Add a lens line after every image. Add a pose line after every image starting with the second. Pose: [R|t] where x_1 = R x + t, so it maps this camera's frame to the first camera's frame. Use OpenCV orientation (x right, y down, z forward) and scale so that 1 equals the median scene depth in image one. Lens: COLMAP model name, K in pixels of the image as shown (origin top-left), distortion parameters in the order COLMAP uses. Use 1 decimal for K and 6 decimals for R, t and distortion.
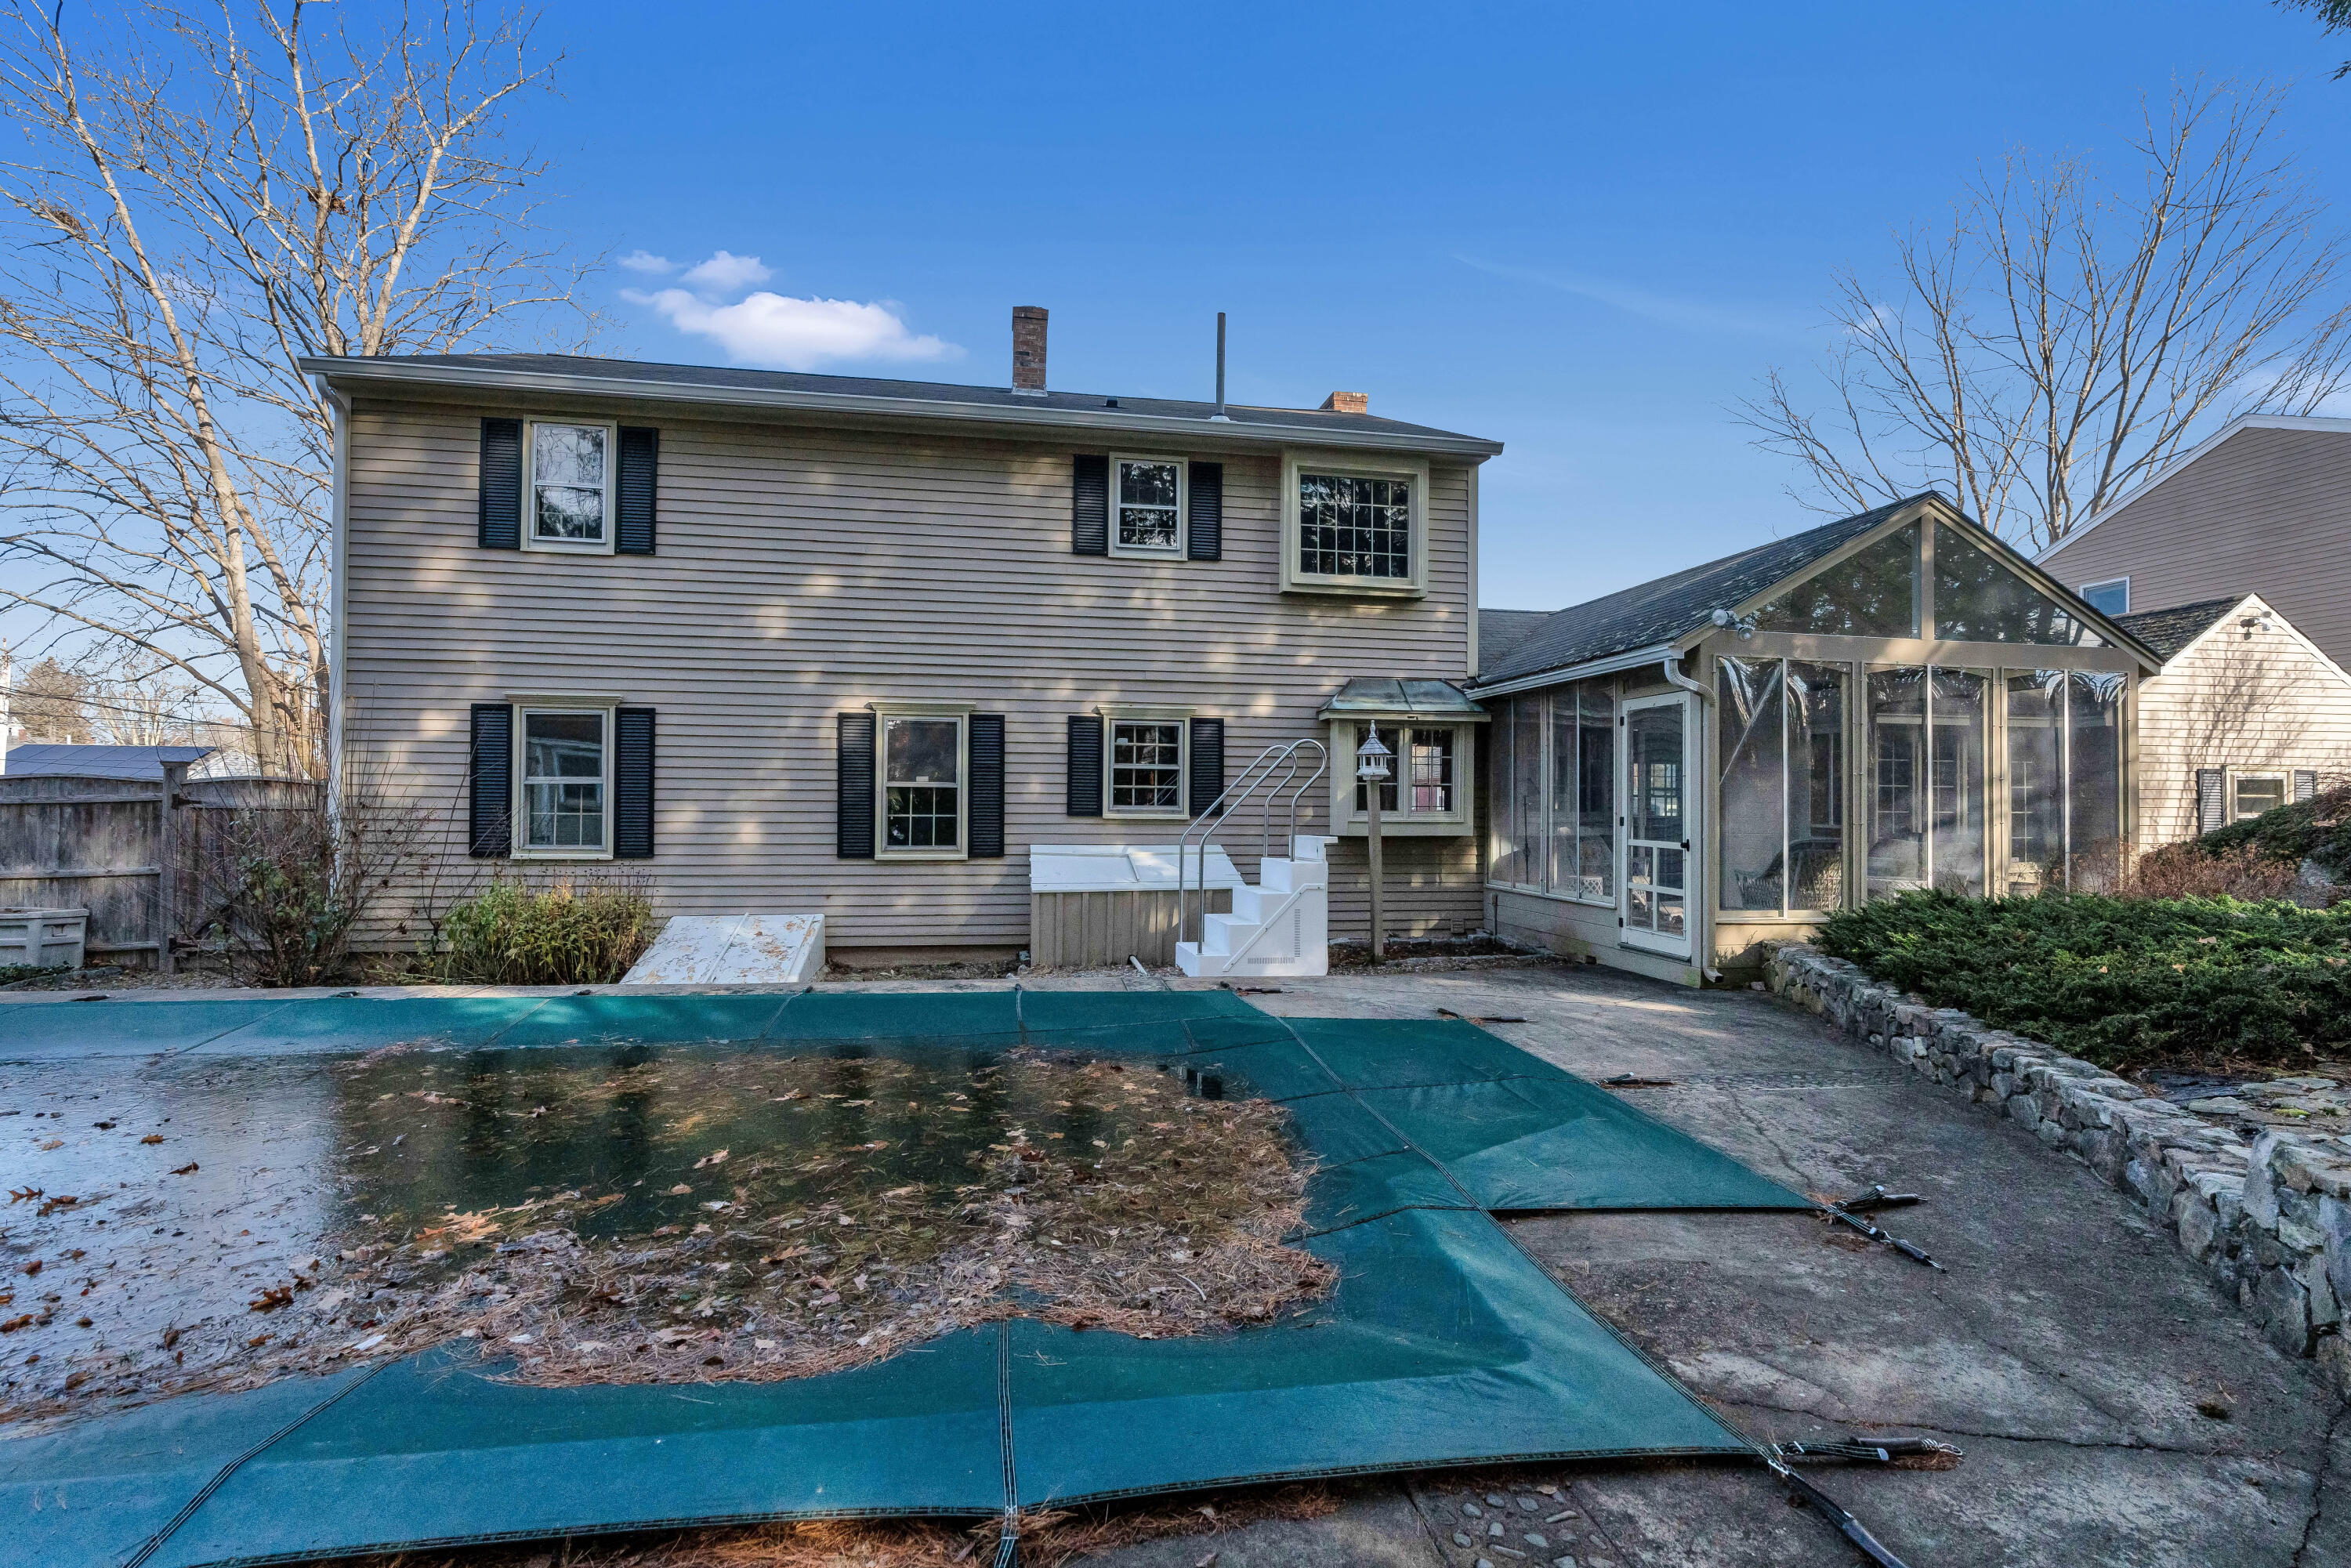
lens RADIAL K [[1083.5, 0, 1174.5], [0, 1083.5, 788.1], [0, 0, 1]] dist [-0.001537, 0.000621]
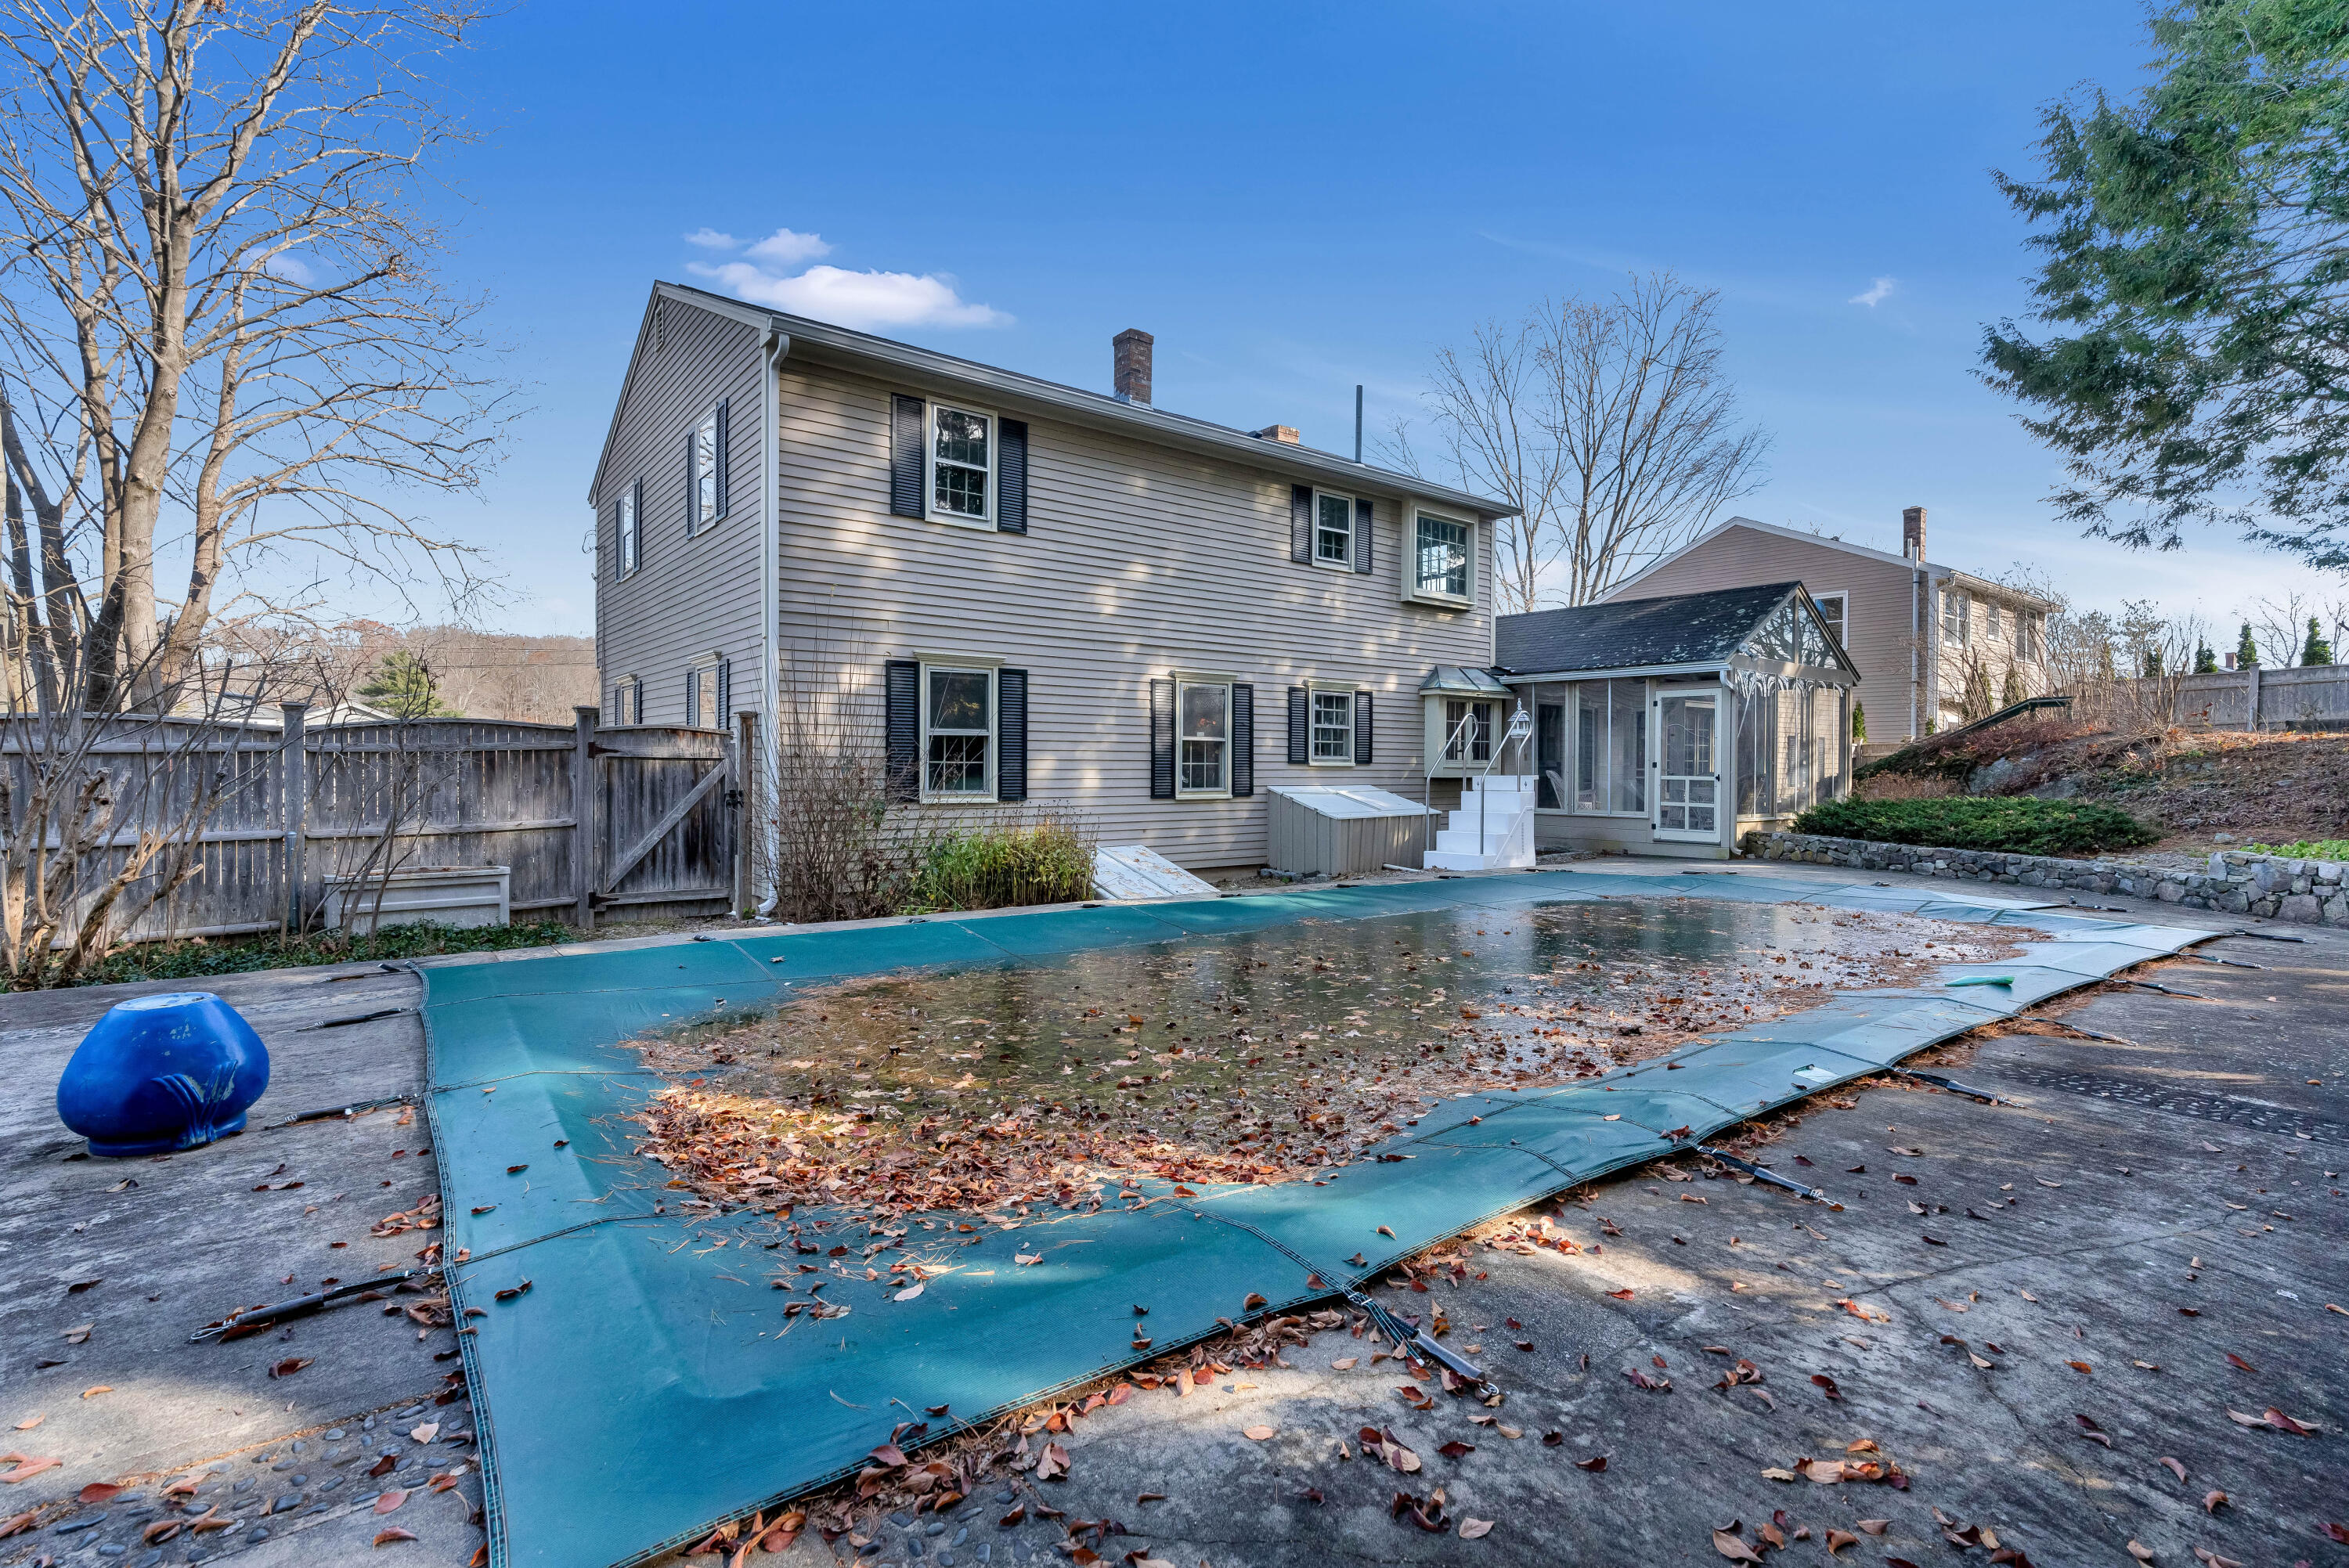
lens RADIAL K [[1082.4, 0, 1178.6], [0, 1082.4, 779.5], [0, 0, 1]] dist [-0.001537, 0.000621]
pose [[0.878559, -0.009588, 0.477538, -0.868291], [-0.004645, 0.999580, 0.028615, 0.008152], [-0.477612, -0.027358, 0.878145, -0.081832]]
